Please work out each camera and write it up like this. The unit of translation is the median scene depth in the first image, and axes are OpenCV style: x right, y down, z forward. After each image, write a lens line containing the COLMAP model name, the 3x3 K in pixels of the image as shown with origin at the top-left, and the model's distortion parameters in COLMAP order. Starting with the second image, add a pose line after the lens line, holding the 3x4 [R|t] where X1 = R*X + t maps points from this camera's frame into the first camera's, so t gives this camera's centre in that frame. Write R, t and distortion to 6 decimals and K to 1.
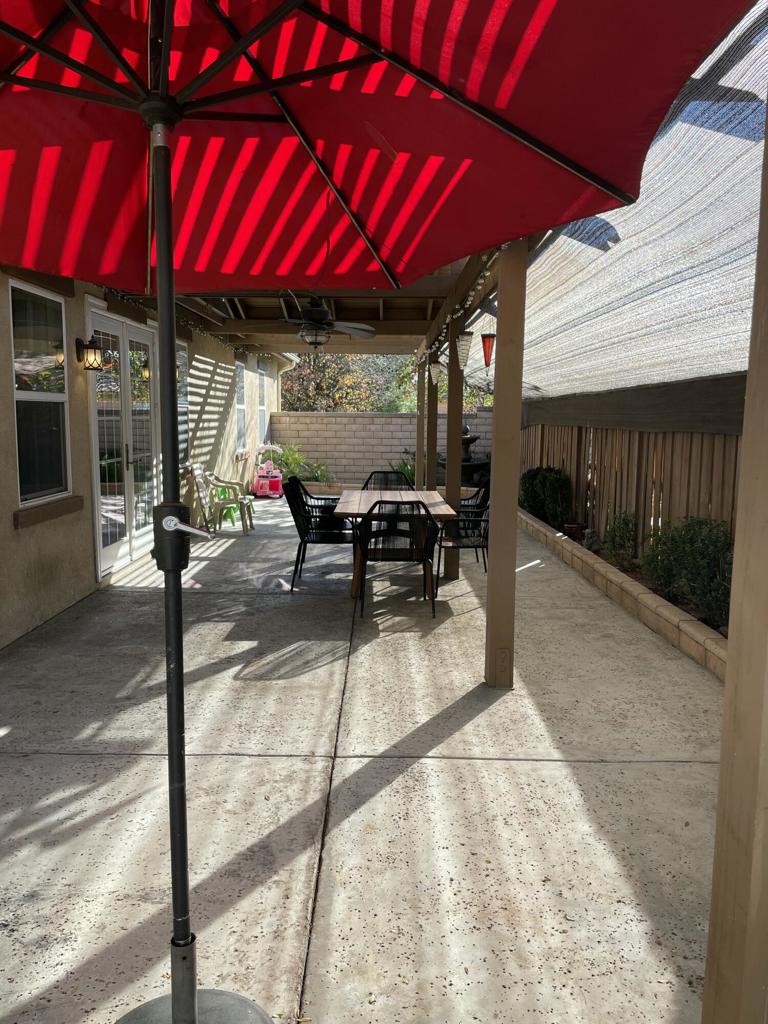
lens RADIAL K [[768.9, 0, 384.9], [0, 768.9, 510.8], [0, 0, 1]] dist [0.082827, -0.102204]
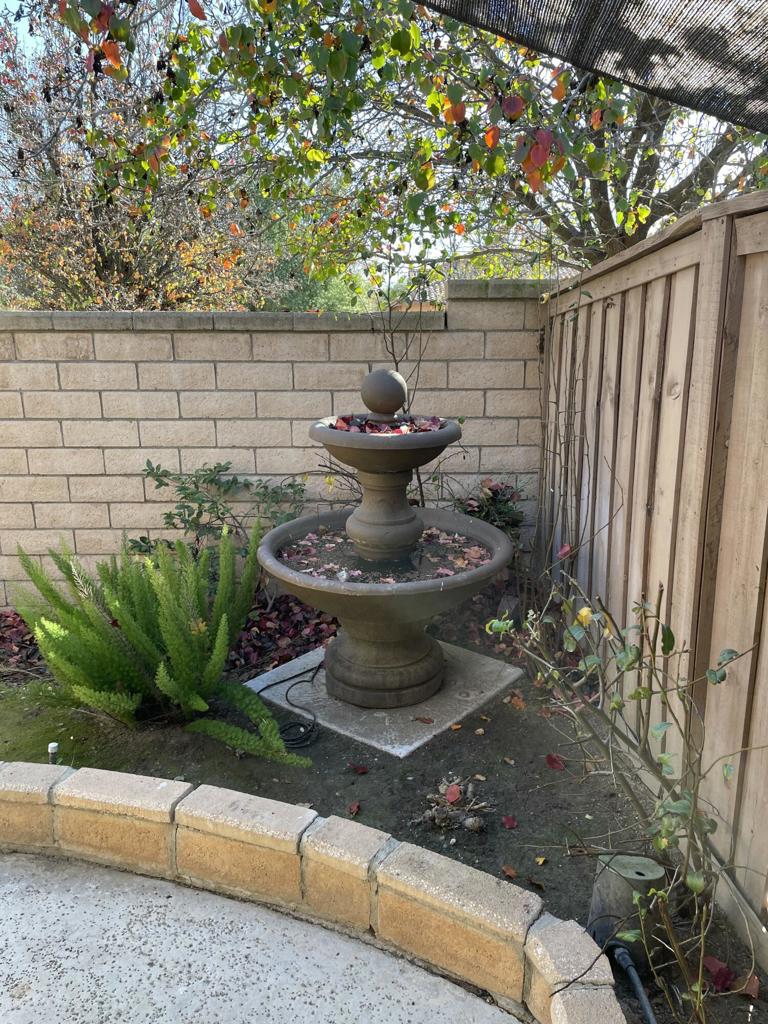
lens RADIAL K [[768.9, 0, 383.4], [0, 768.9, 510.1], [0, 0, 1]] dist [0.082827, -0.102204]
pose [[0.999863, -0.016003, 0.004137, 0.096145], [0.015393, 0.992691, 0.119702, -0.093761], [-0.006023, -0.119622, 0.992801, 0.754564]]
